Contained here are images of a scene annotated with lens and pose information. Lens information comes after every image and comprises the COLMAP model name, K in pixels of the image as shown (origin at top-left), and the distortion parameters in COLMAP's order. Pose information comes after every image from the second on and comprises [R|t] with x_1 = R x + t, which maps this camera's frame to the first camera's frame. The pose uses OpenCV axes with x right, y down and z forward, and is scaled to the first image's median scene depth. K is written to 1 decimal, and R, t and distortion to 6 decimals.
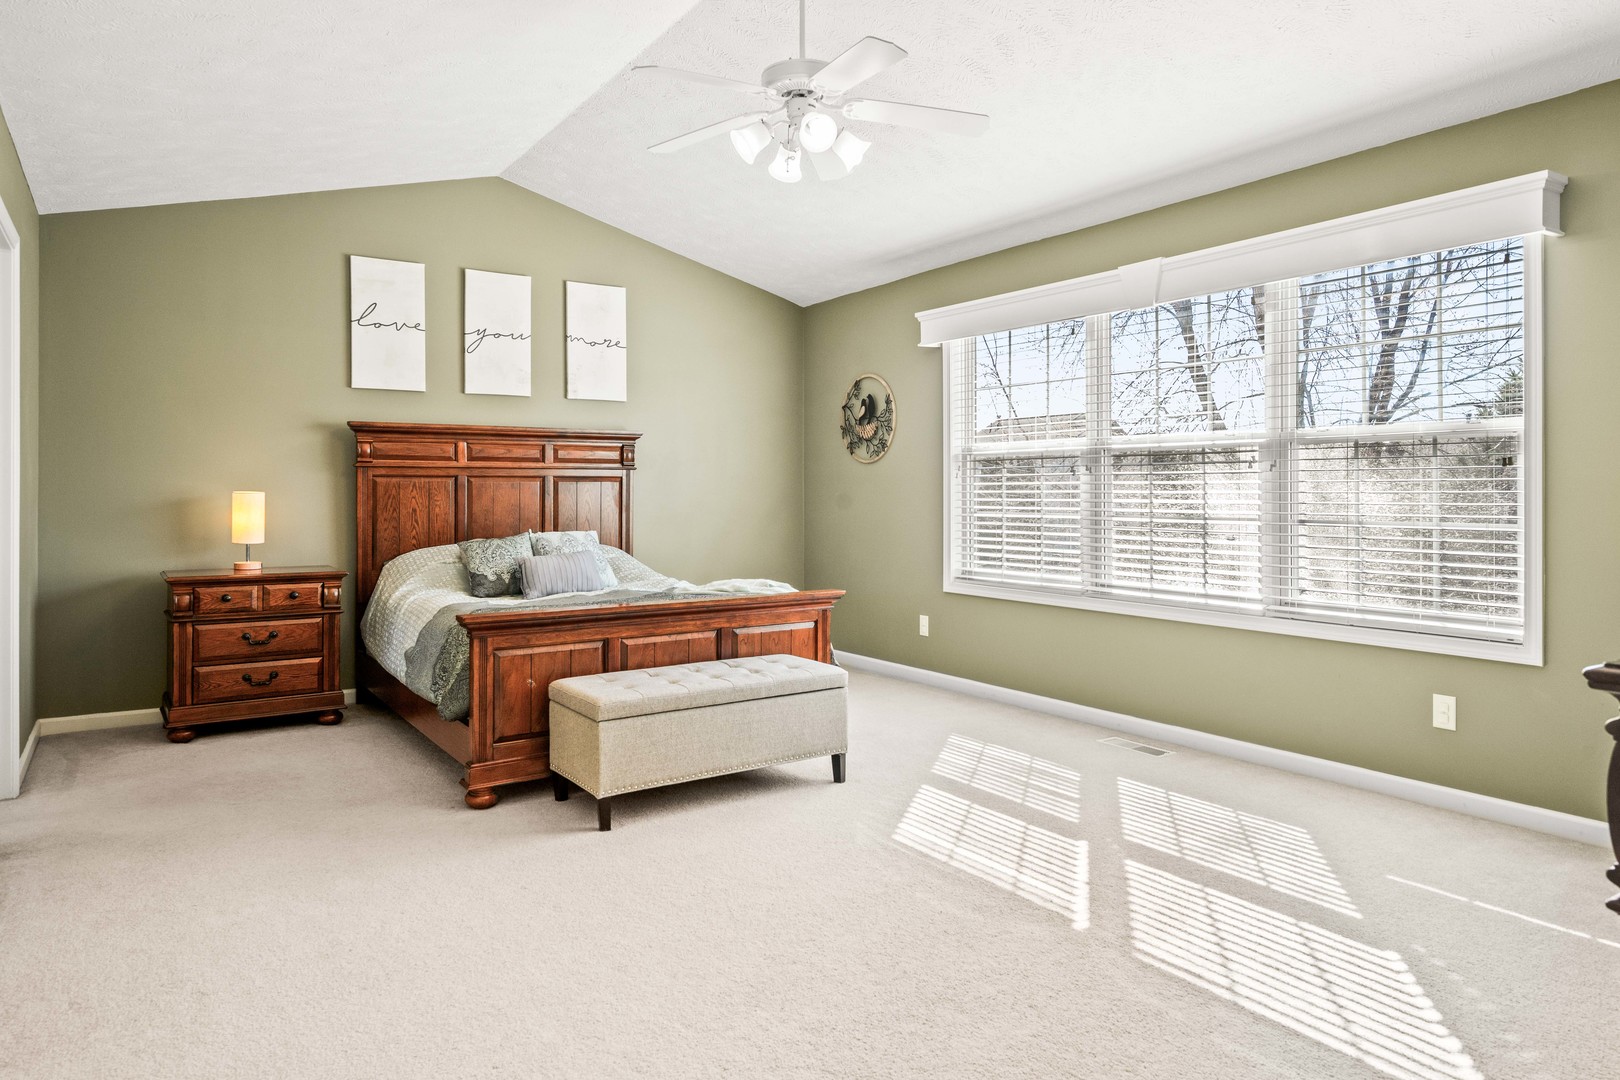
lens RADIAL K [[1002.5, 0, 808.5], [0, 1002.5, 487.3], [0, 0, 1]] dist [-0.000654, 0.000476]
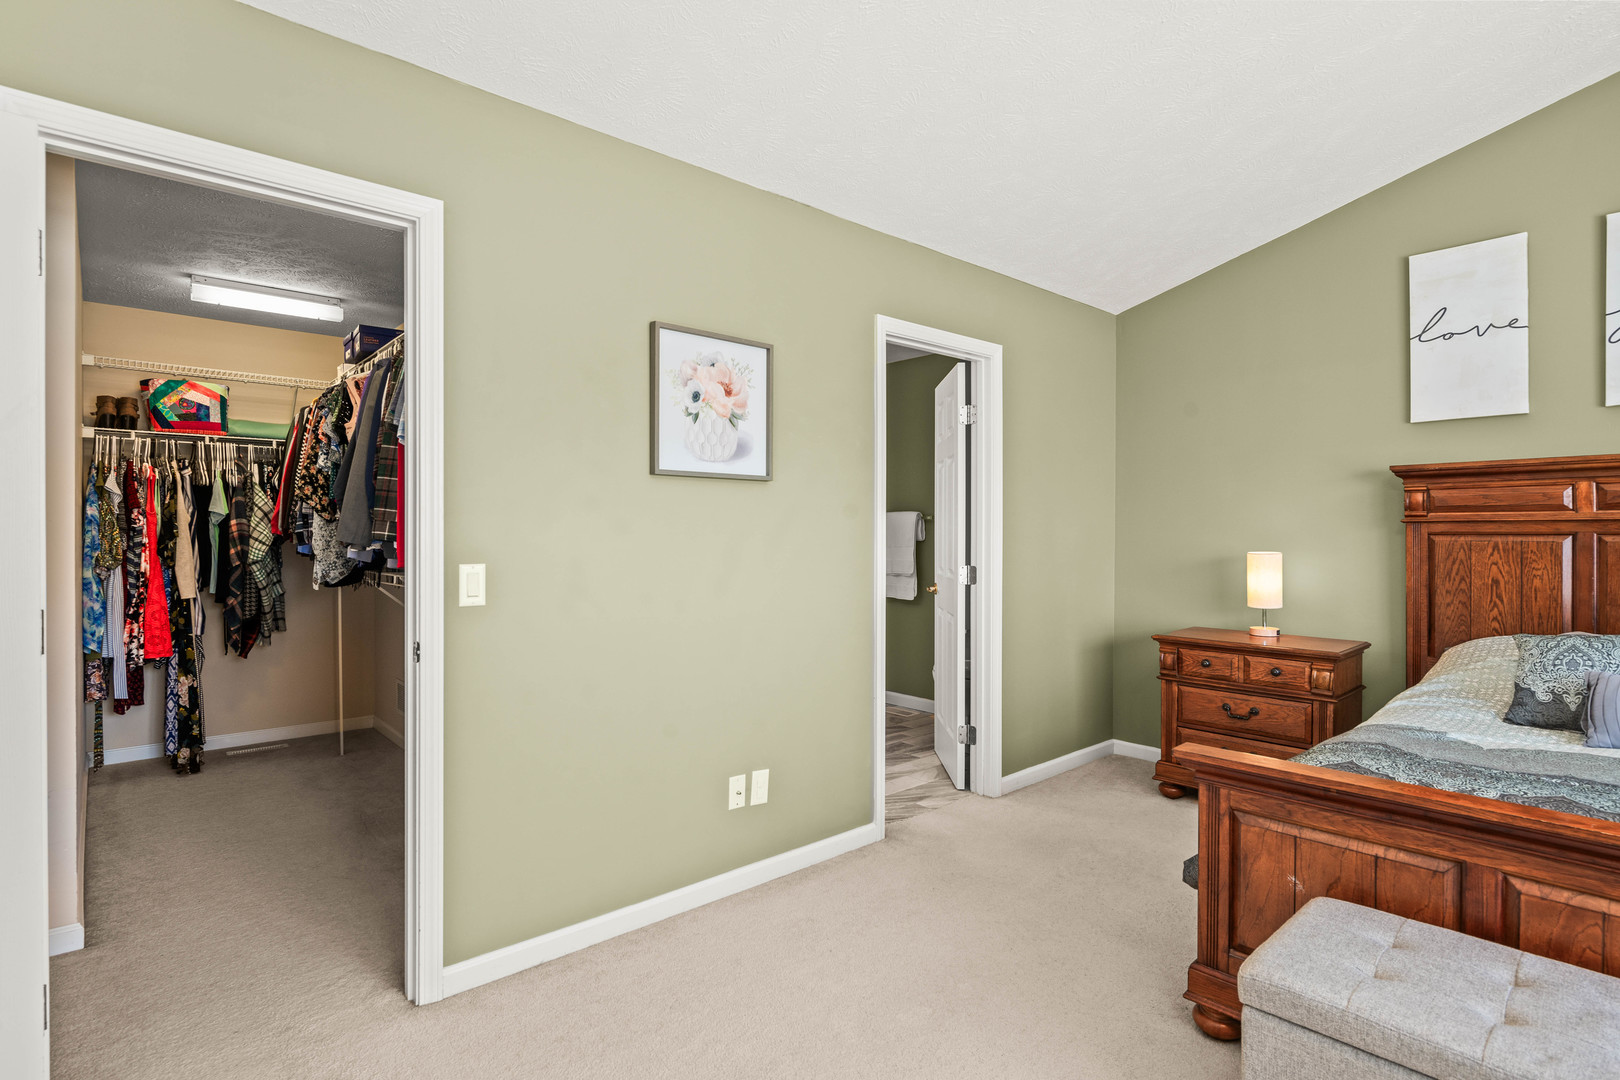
lens RADIAL K [[814.1, 0, 810.0], [0, 814.1, 540.0], [0, 0, 1]] dist [-0.002011, 0.000115]
pose [[0.131918, 0.010337, -0.991207, 0.122704], [0.003719, 0.999933, 0.010923, -0.015333], [0.991254, -0.005128, 0.131871, 0.445081]]
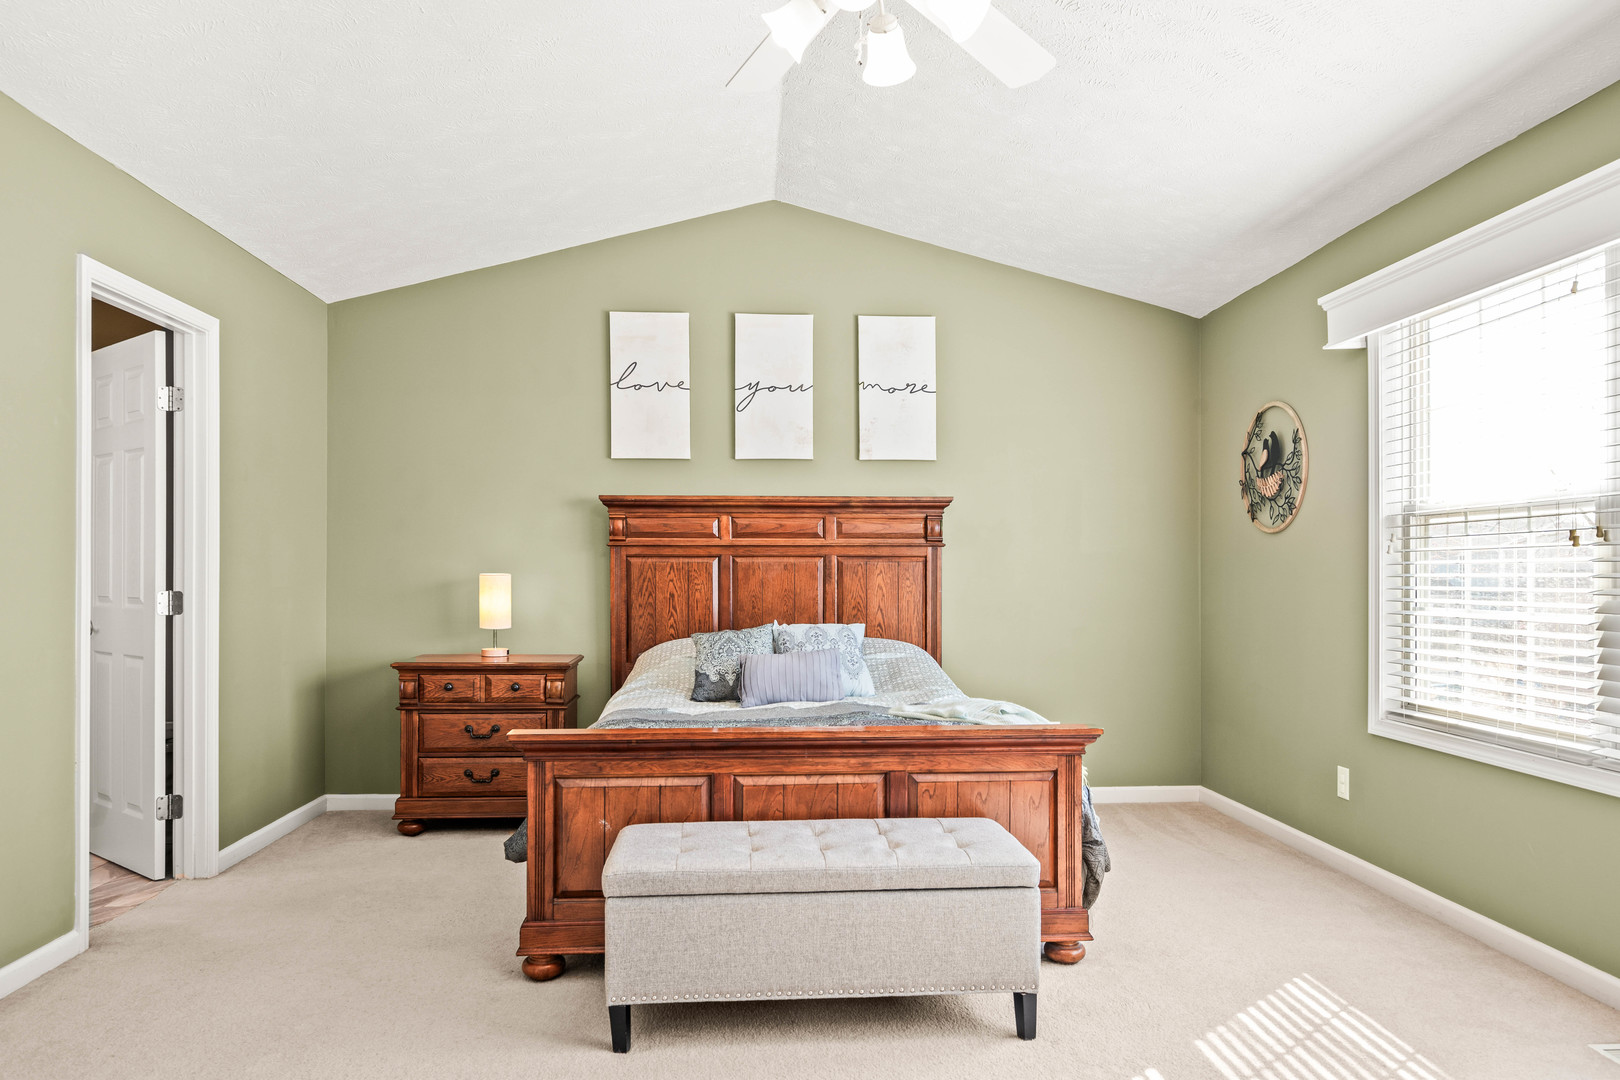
lens RADIAL K [[1067.0, 0, 816.0], [0, 1067.0, 571.8], [0, 0, 1]] dist [-0.001908, -0.002084]
pose [[0.864630, 0.000407, -0.502408, 0.186390], [0.000052, 1.000000, 0.000900, 0.001753], [0.502409, -0.000804, 0.864630, 0.265136]]
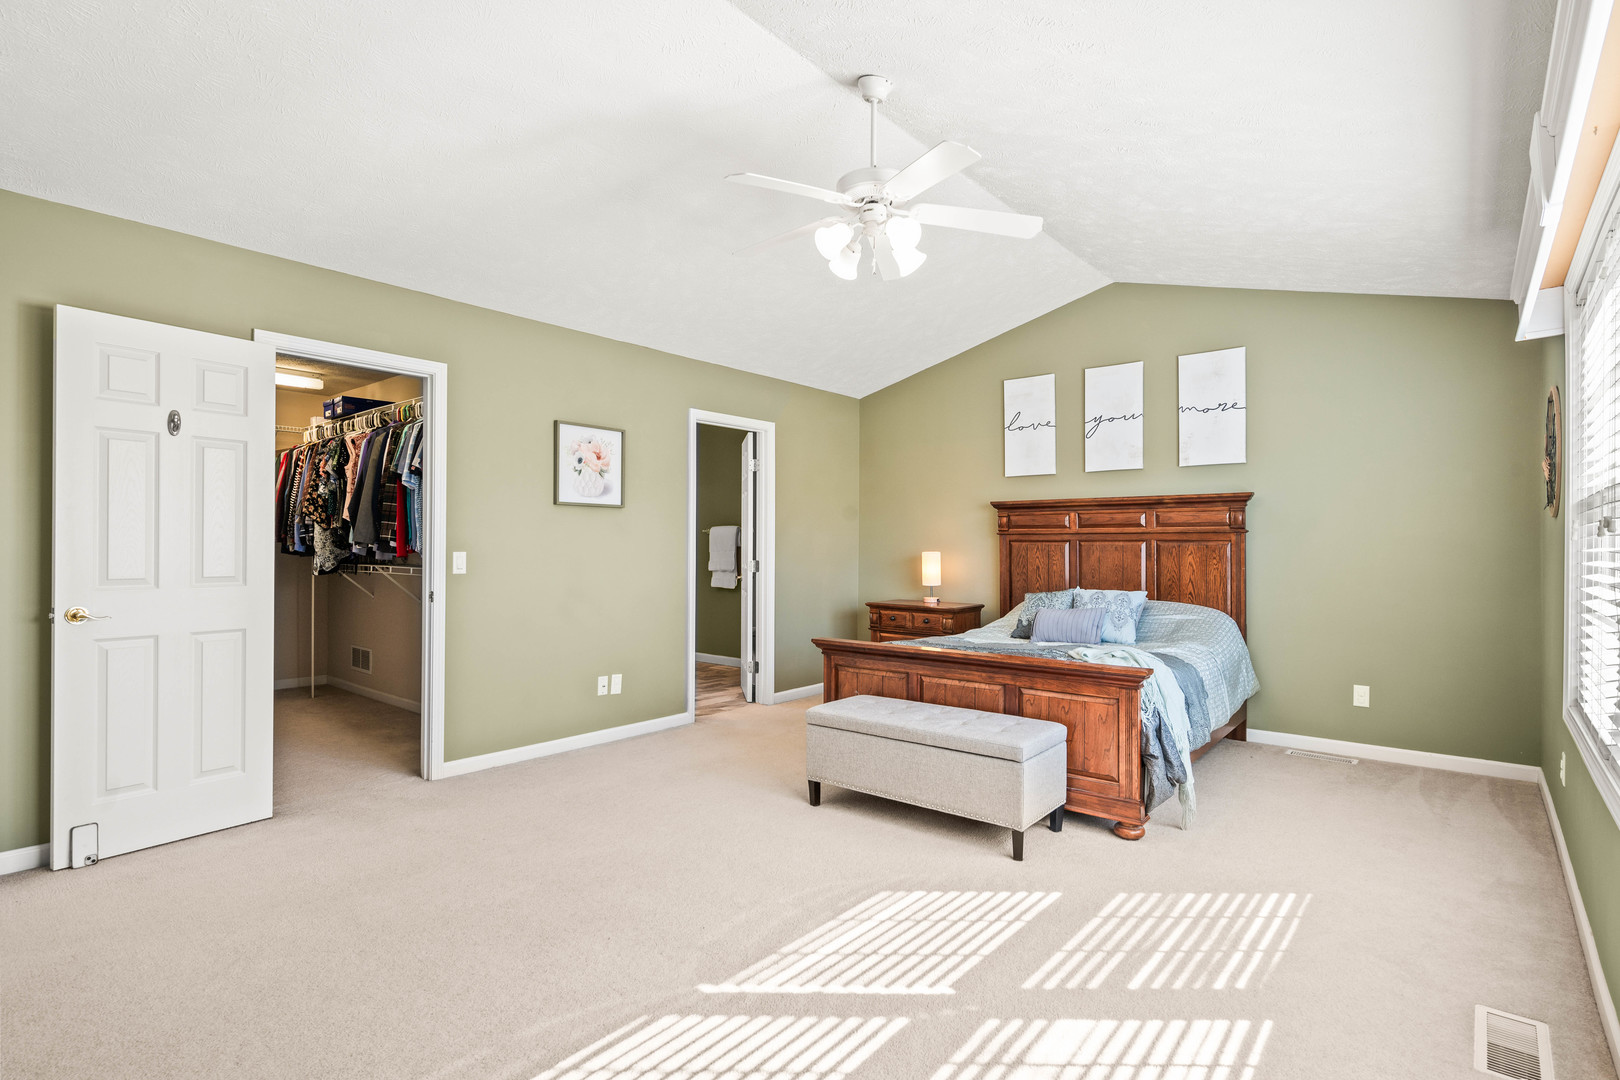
lens RADIAL K [[806.9, 0, 810.0], [0, 806.9, 540.0], [0, 0, 1]] dist [-0.001669, 0.000335]
pose [[0.280262, -0.004175, -0.959914, 0.534070], [-0.000424, 0.999990, -0.004473, -0.007601], [0.959923, 0.001660, 0.280258, 0.436247]]
